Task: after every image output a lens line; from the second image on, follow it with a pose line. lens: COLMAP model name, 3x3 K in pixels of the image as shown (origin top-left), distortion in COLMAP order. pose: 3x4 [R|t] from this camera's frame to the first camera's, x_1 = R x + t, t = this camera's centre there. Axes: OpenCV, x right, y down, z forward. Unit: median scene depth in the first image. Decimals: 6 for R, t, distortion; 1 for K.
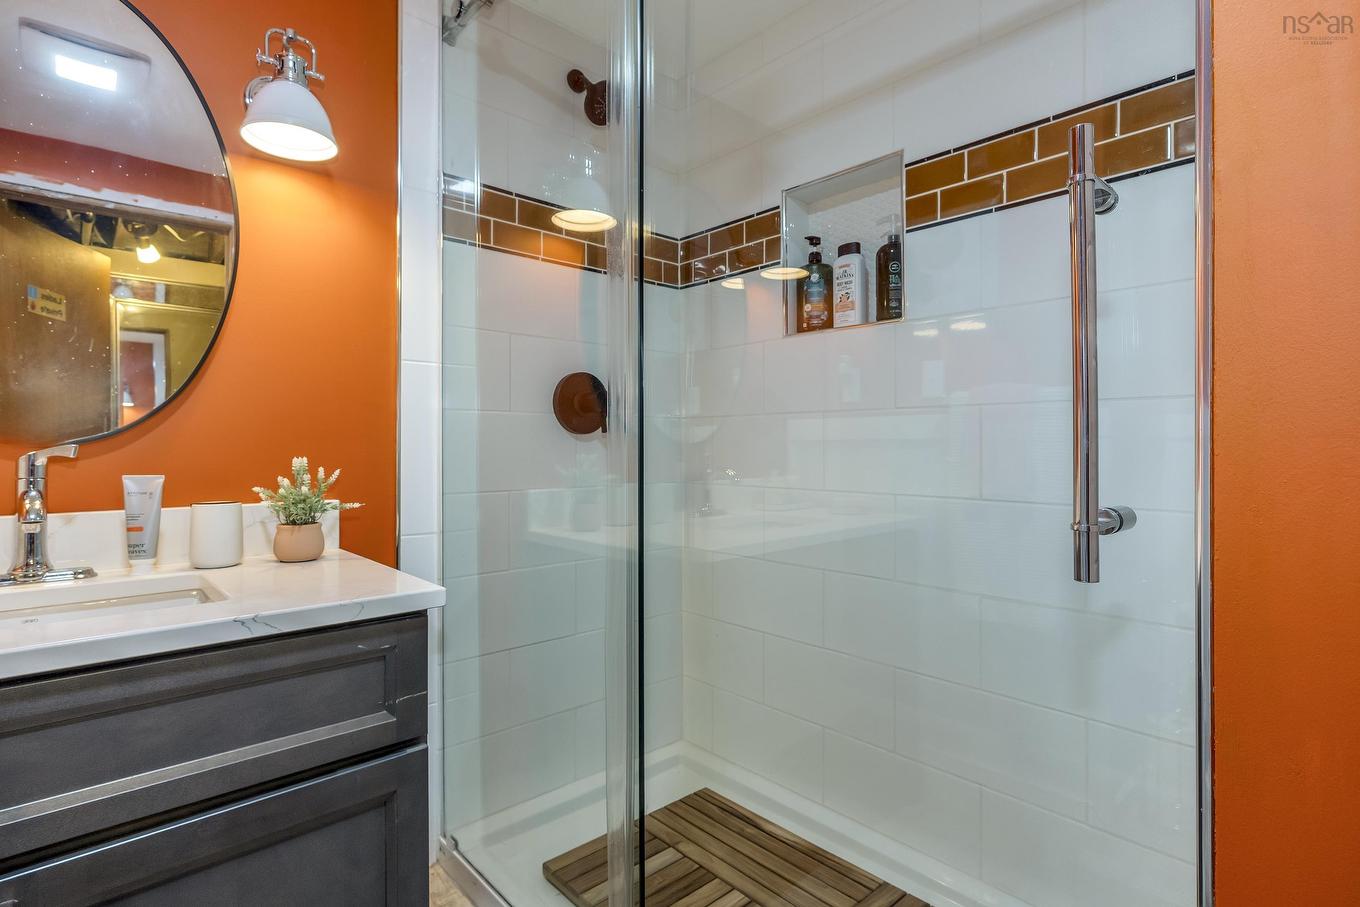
lens RADIAL K [[669.5, 0, 676.1], [0, 669.5, 445.4], [0, 0, 1]] dist [-0.000691, 0.000769]
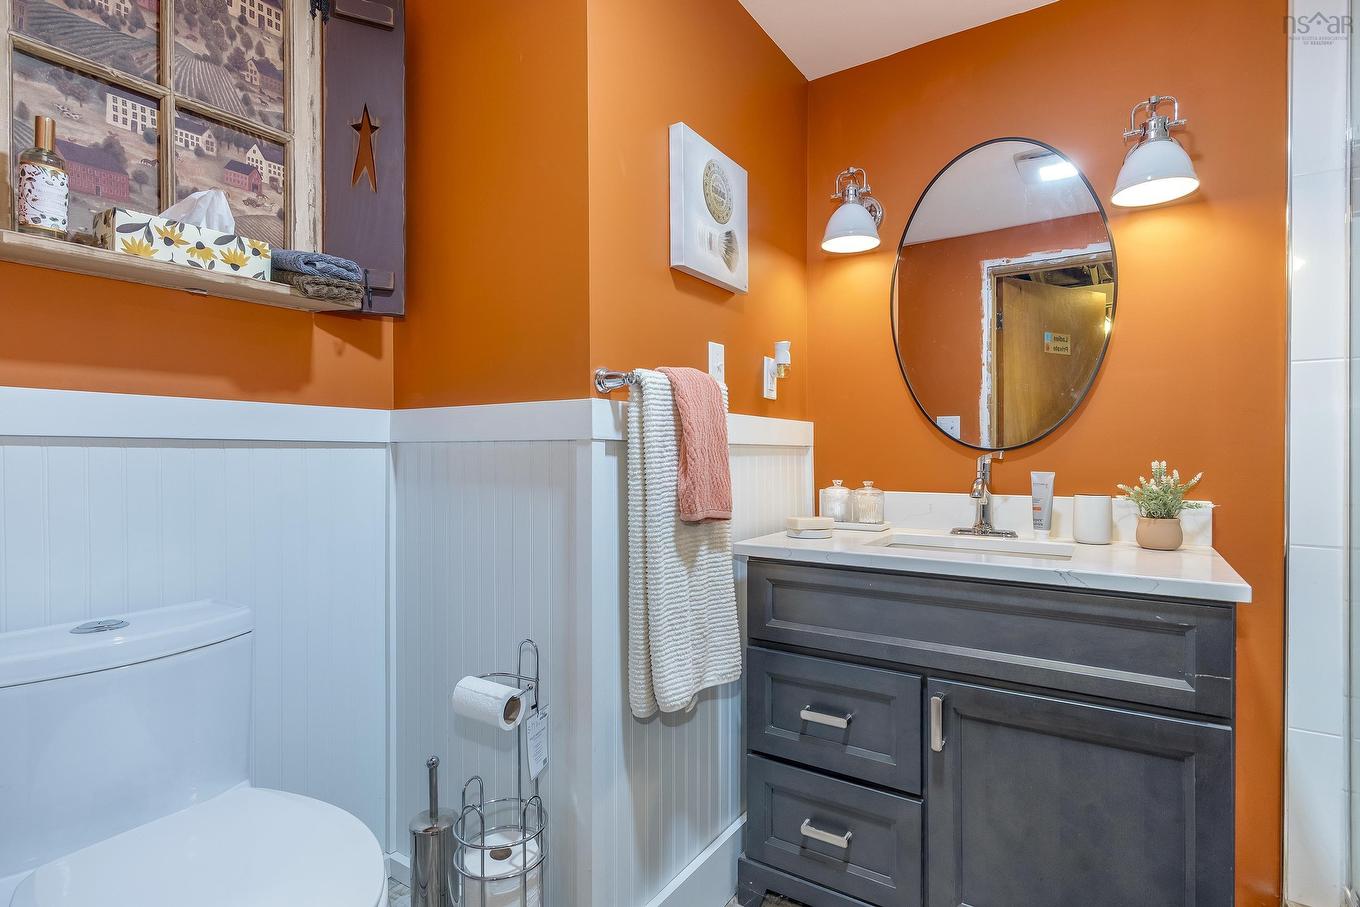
lens RADIAL K [[669.5, 0, 676.1], [0, 669.5, 445.4], [0, 0, 1]] dist [-0.000691, 0.000769]
pose [[0.239587, -0.011520, -0.970807, 0.405205], [0.001907, 0.999933, -0.011395, 0.002758], [0.970873, 0.000879, 0.239593, -0.107235]]
